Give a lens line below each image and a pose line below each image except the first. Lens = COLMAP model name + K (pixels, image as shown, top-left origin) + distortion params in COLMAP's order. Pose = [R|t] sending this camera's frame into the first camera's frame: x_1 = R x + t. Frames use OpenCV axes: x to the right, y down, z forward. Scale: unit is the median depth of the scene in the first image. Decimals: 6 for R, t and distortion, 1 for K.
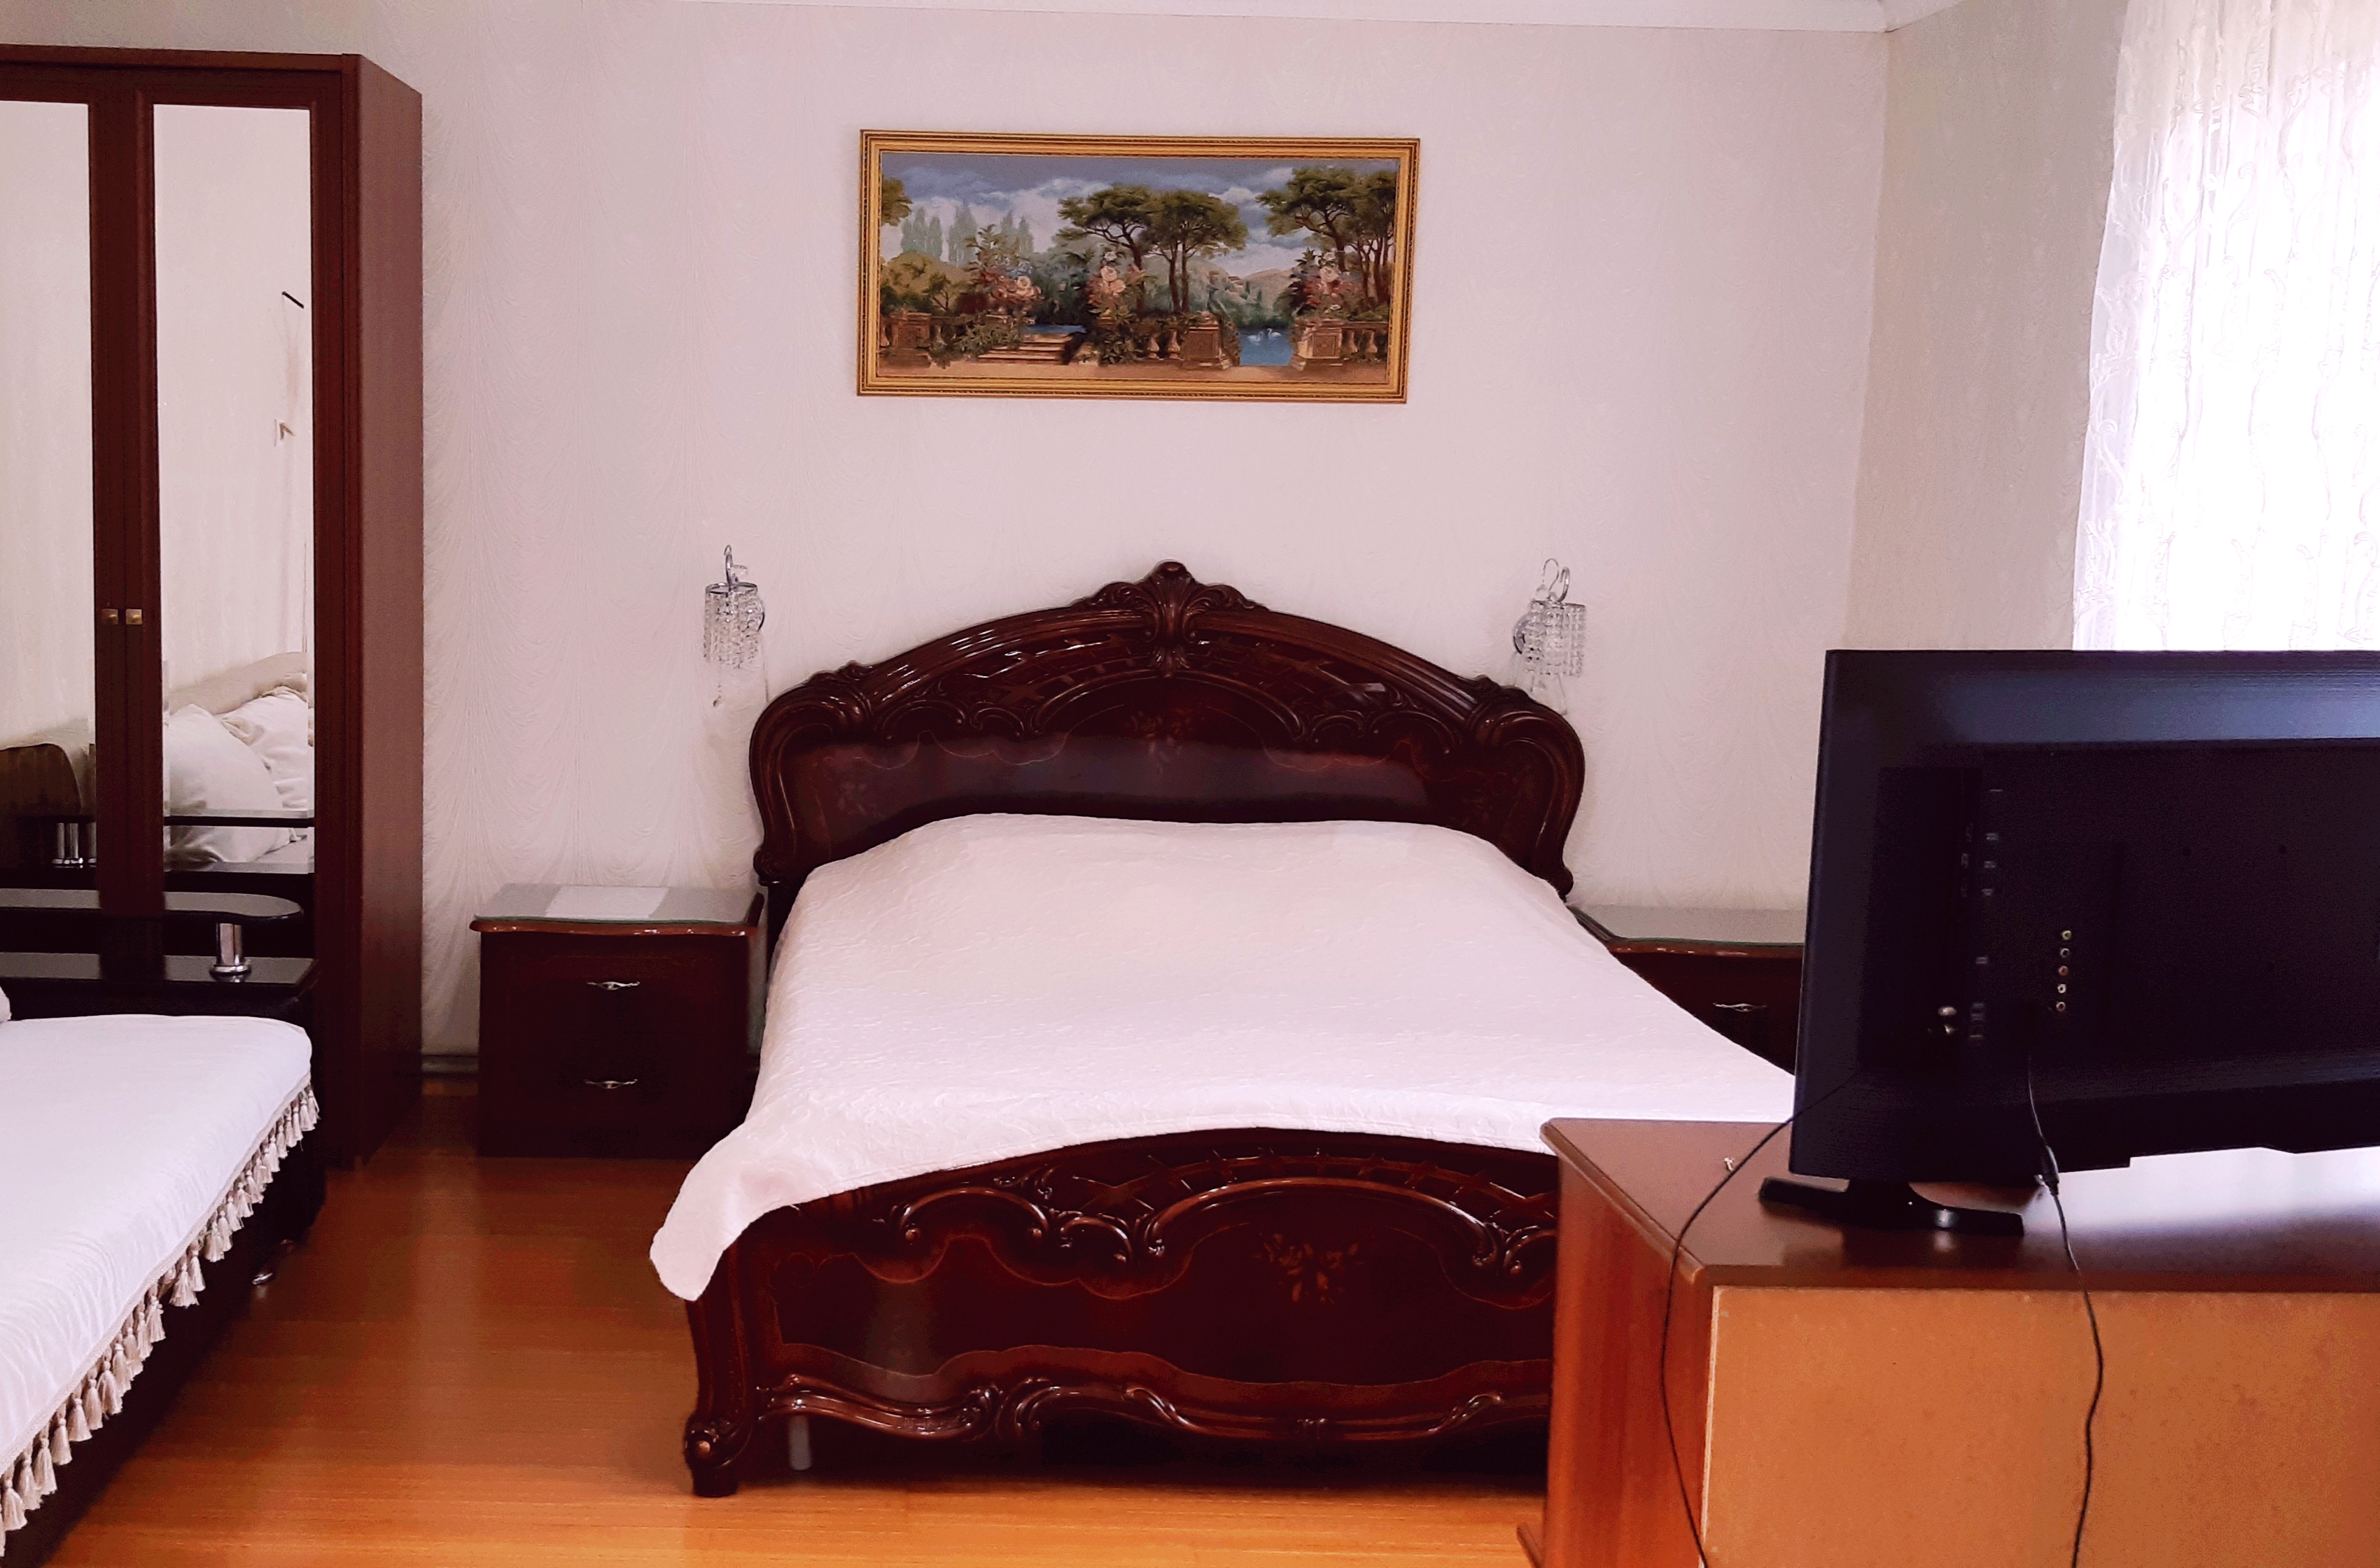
lens RADIAL K [[2353.8, 0, 929.9], [0, 2353.8, 777.9], [0, 0, 1]] dist [0.142460, -0.393284]
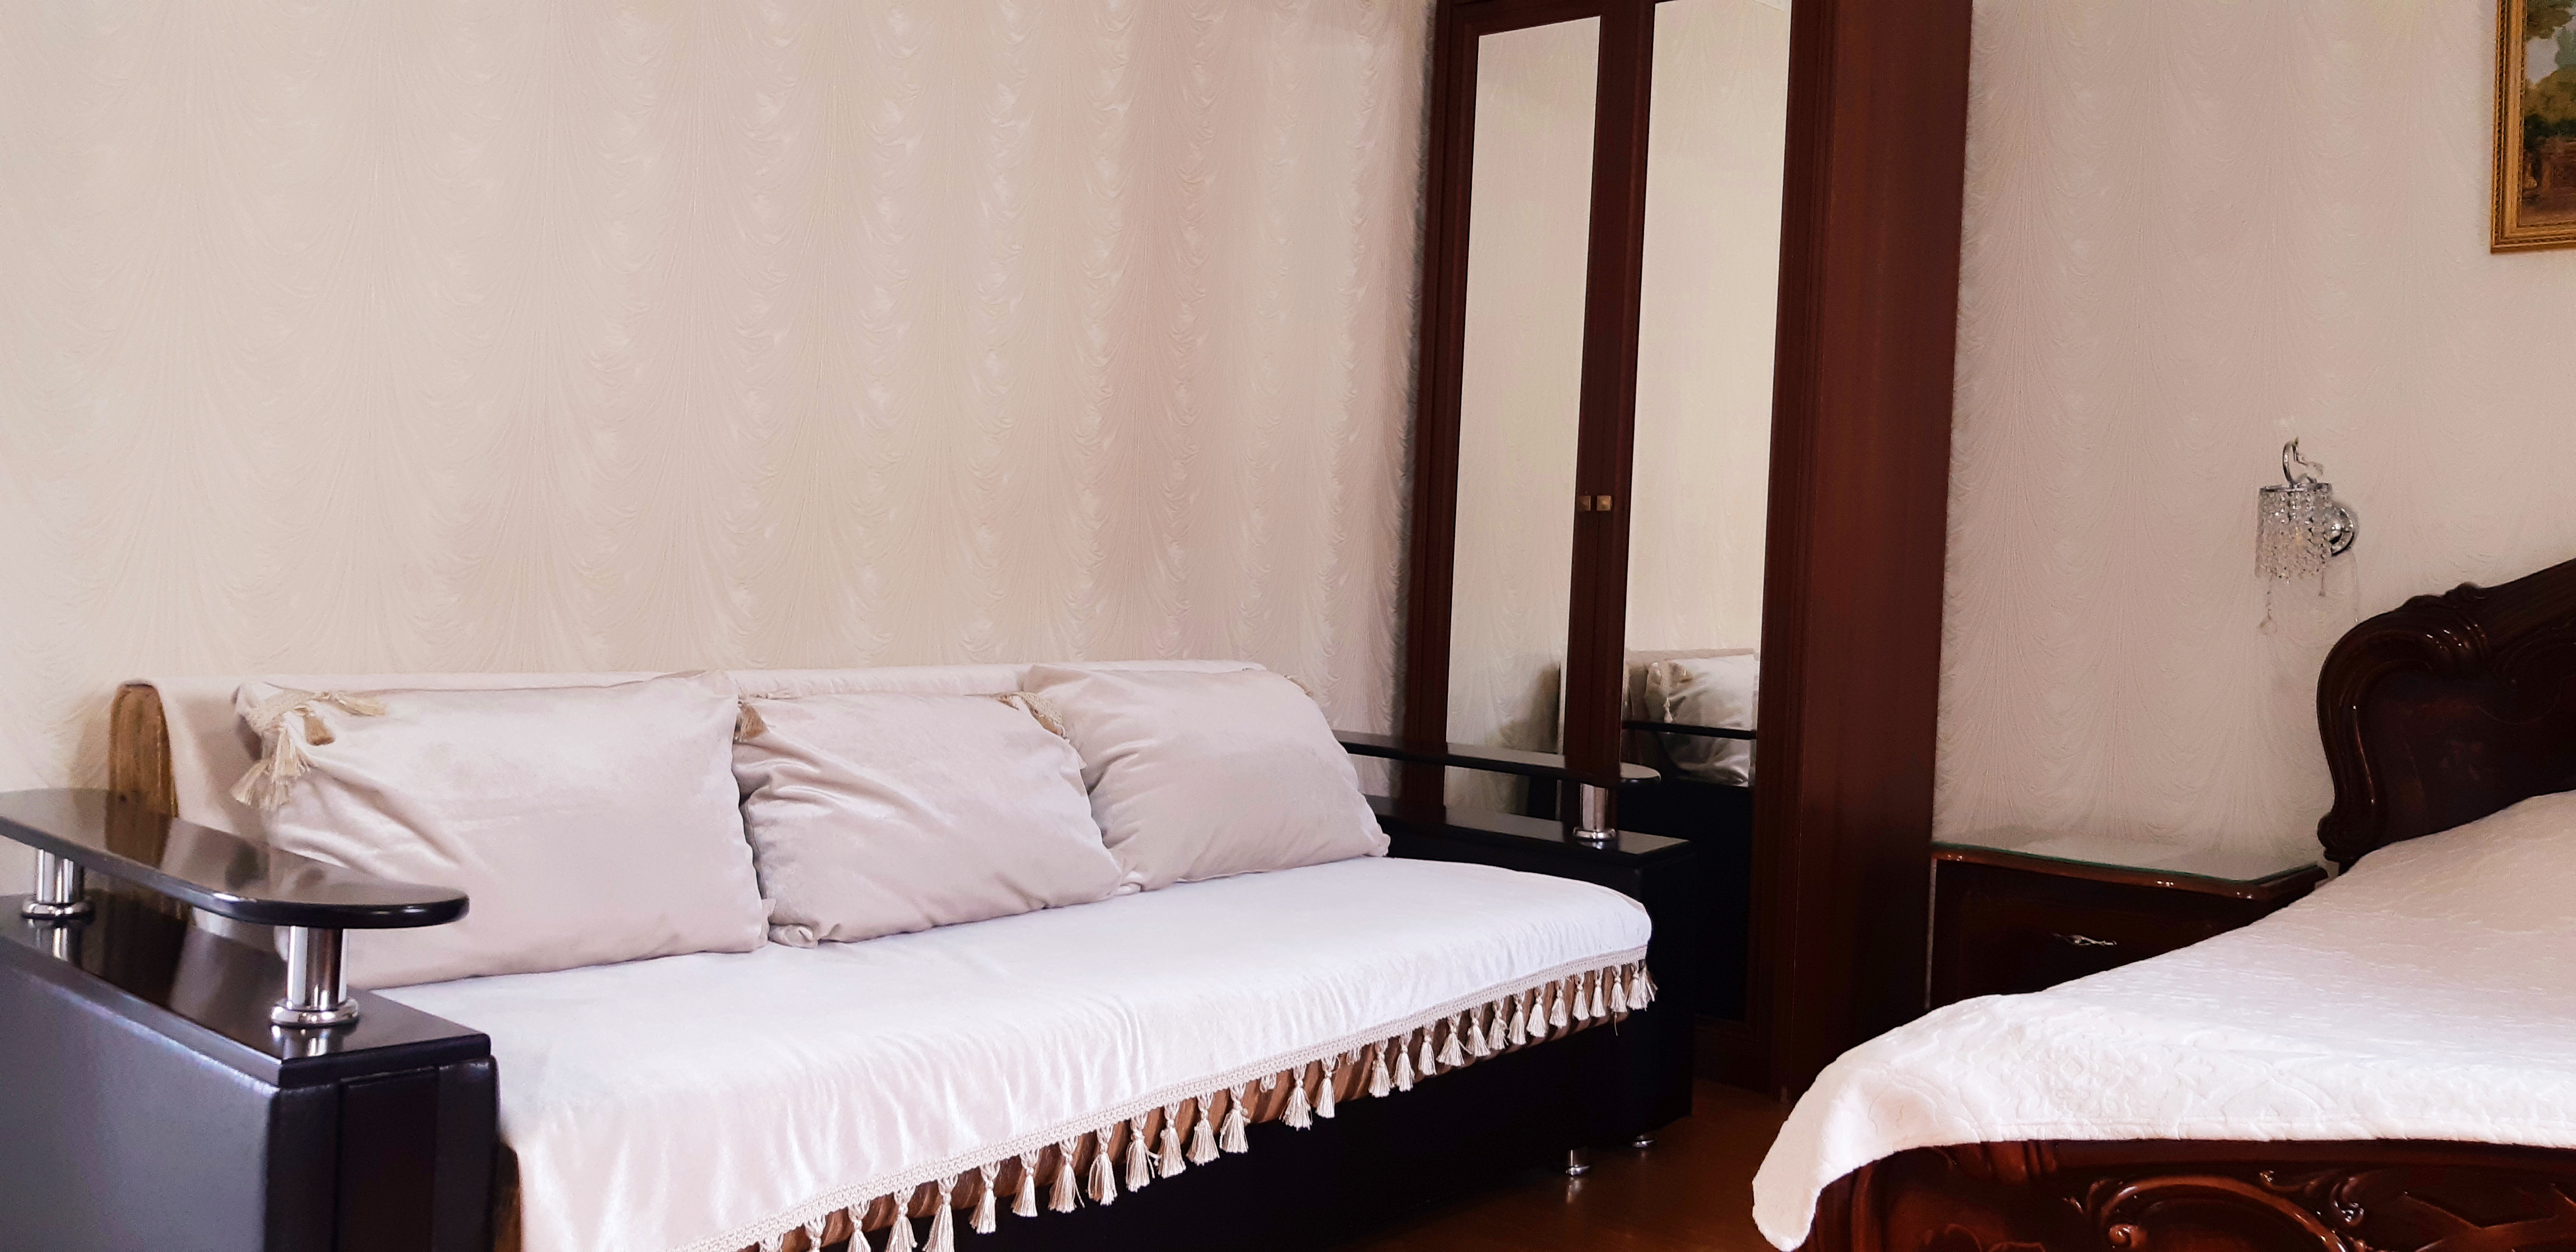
lens RADIAL K [[1946.5, 0, 1288.0], [0, 1946.5, 626.0], [0, 0, 1]] dist [-0.019191, -0.006053]
pose [[0.741392, 0.022314, -0.670701, 0.108924], [-0.104568, 0.991080, -0.082617, 0.059322], [0.662875, 0.131386, 0.737113, 0.270250]]
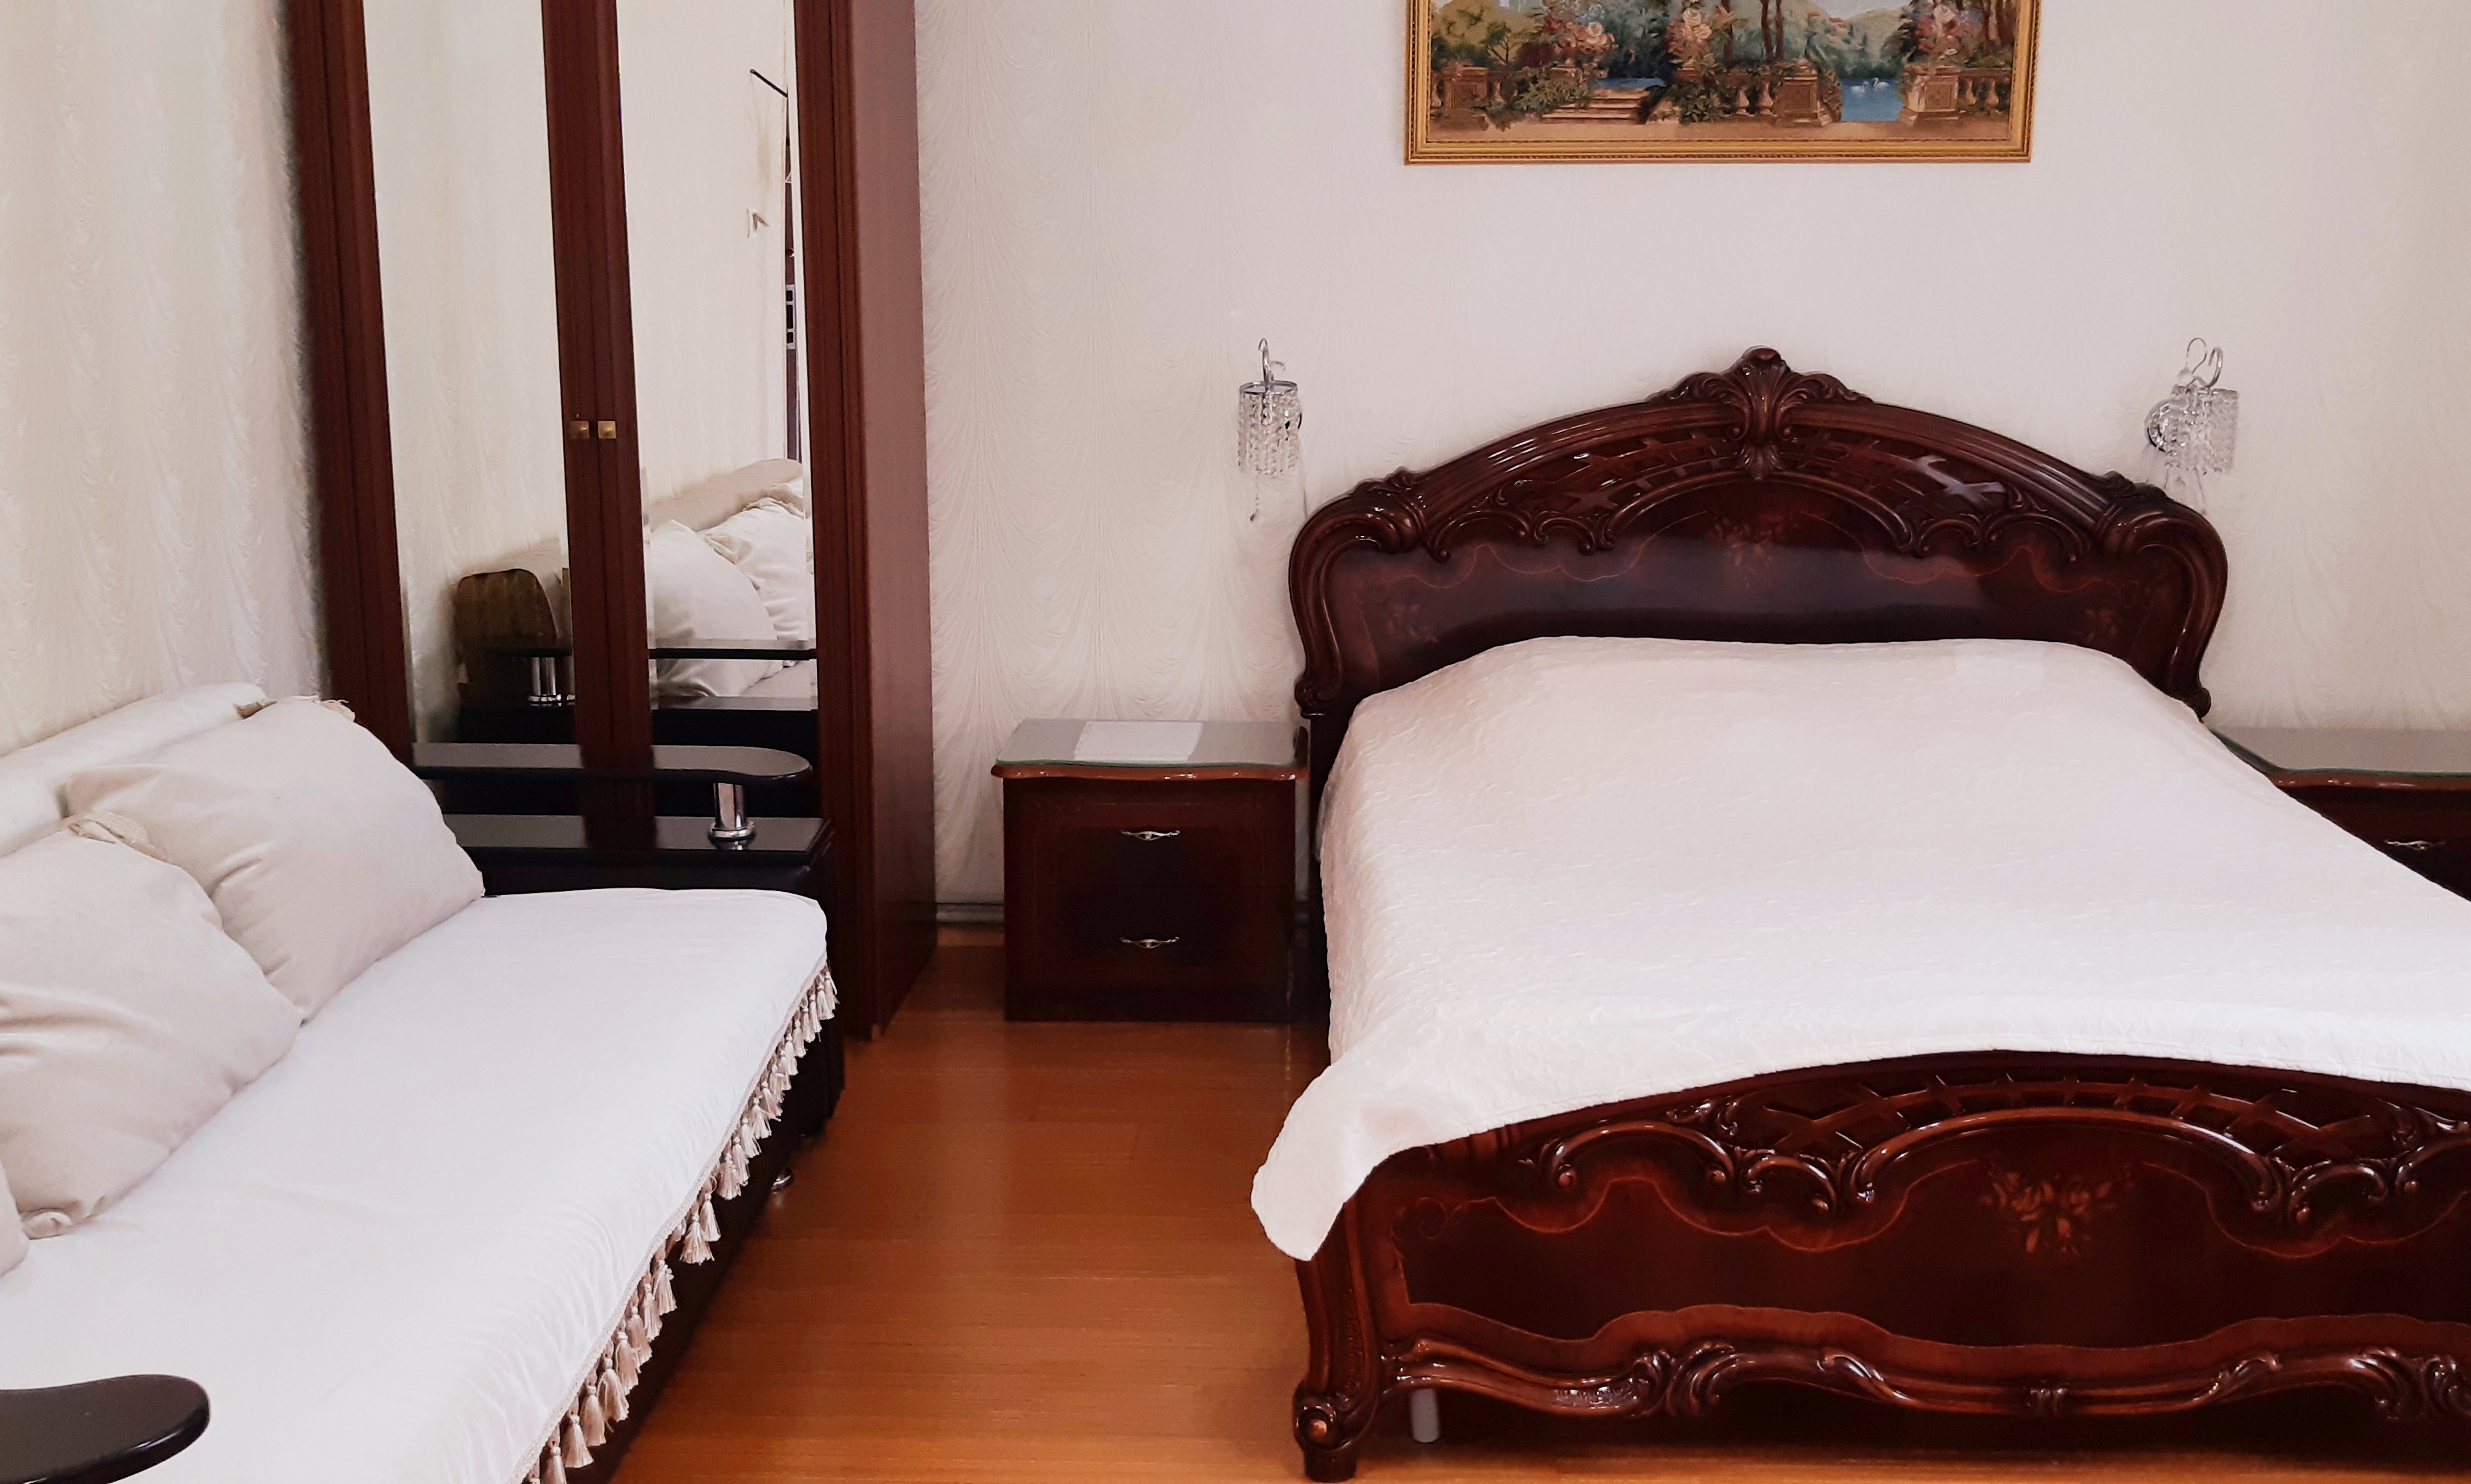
lens RADIAL K [[2249.7, 0, 1327.2], [0, 2249.7, 734.5], [0, 0, 1]] dist [0.126129, -0.339461]
pose [[0.999732, -0.011474, -0.020116, -0.045702], [0.012987, 0.996964, 0.076771, -0.014467], [0.019174, -0.077012, 0.996846, 0.137994]]
